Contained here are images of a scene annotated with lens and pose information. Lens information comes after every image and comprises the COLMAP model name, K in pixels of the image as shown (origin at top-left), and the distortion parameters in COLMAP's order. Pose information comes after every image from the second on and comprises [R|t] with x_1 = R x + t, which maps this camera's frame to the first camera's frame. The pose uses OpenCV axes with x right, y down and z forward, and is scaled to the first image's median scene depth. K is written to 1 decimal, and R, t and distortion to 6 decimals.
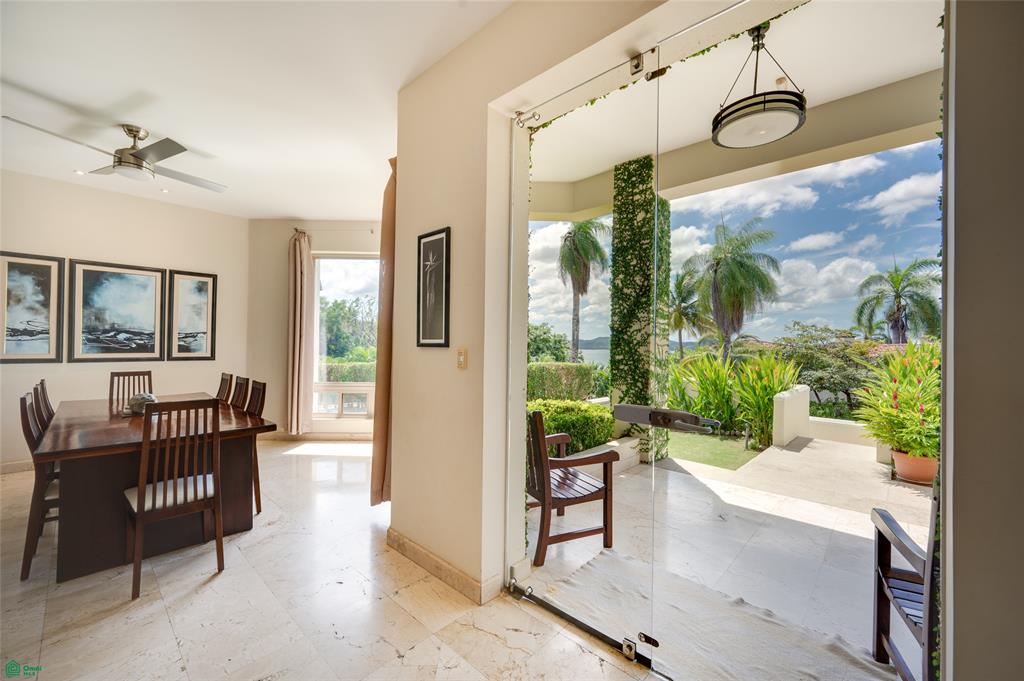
lens RADIAL K [[407.3, 0, 516.2], [0, 407.3, 343.7], [0, 0, 1]] dist [-0.003280, -0.000458]
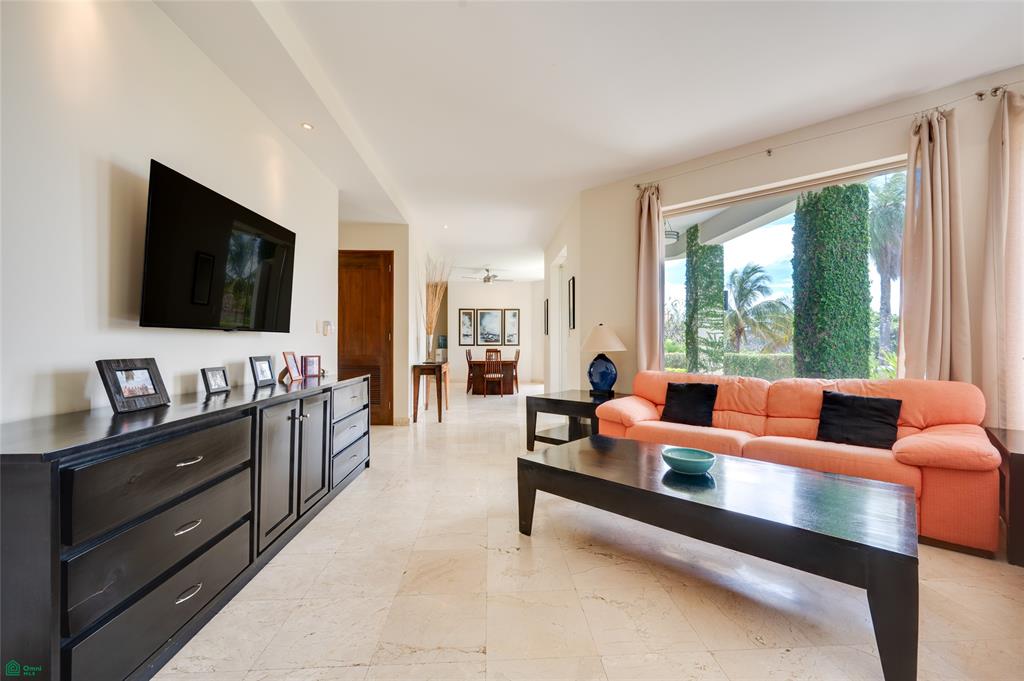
lens RADIAL K [[407.3, 0, 512.8], [0, 407.3, 337.0], [0, 0, 1]] dist [-0.003280, -0.000458]
pose [[0.718367, -0.022723, -0.695293, 0.914008], [0.017187, 0.999741, -0.014916, 0.026849], [0.695452, -0.001235, 0.718572, -0.749968]]
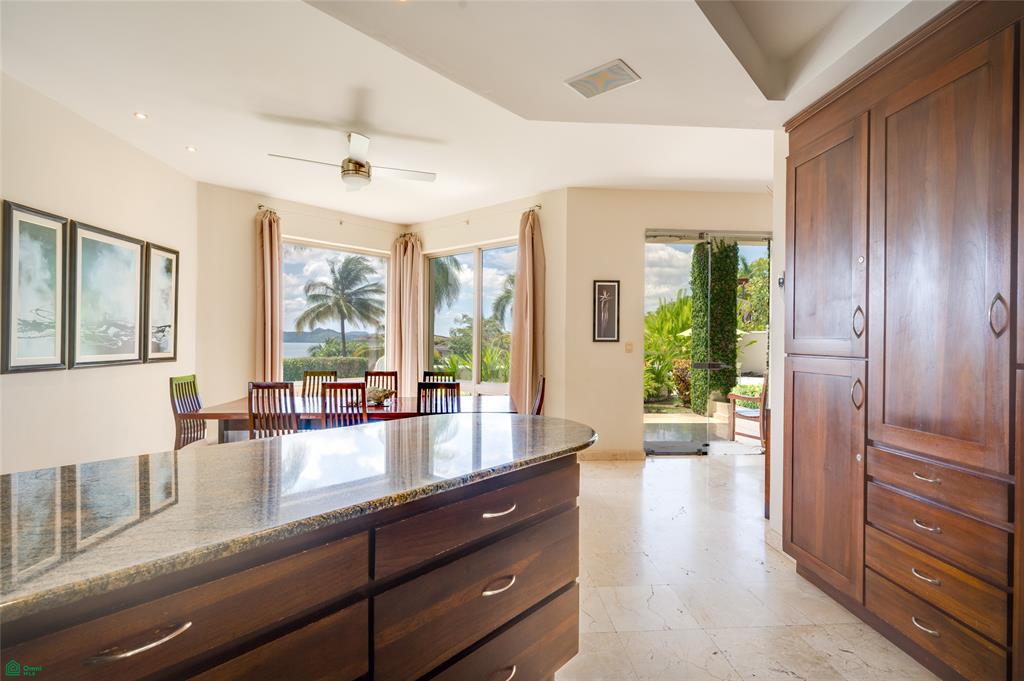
lens RADIAL K [[489.1, 0, 510.9], [0, 489.1, 342.3], [0, 0, 1]] dist [0.000930, 0.000051]
pose [[0.684690, -0.011858, 0.728738, -1.066380], [-0.001662, 0.999840, 0.017831, -0.014249], [-0.728832, -0.013419, 0.684561, -0.112479]]
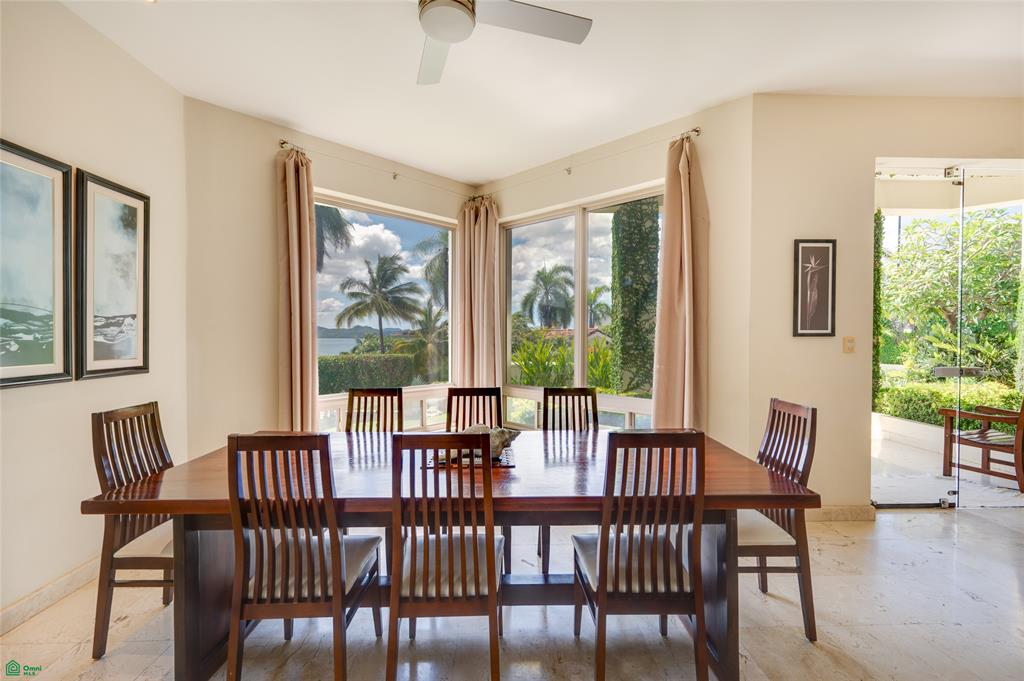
lens RADIAL K [[443.2, 0, 510.6], [0, 443.2, 342.0], [0, 0, 1]] dist [-0.002516, 0.001098]
pose [[0.713393, -0.024764, 0.700326, -0.869379], [0.006520, 0.999567, 0.028704, -0.009013], [-0.700734, -0.015911, 0.713245, 0.344371]]
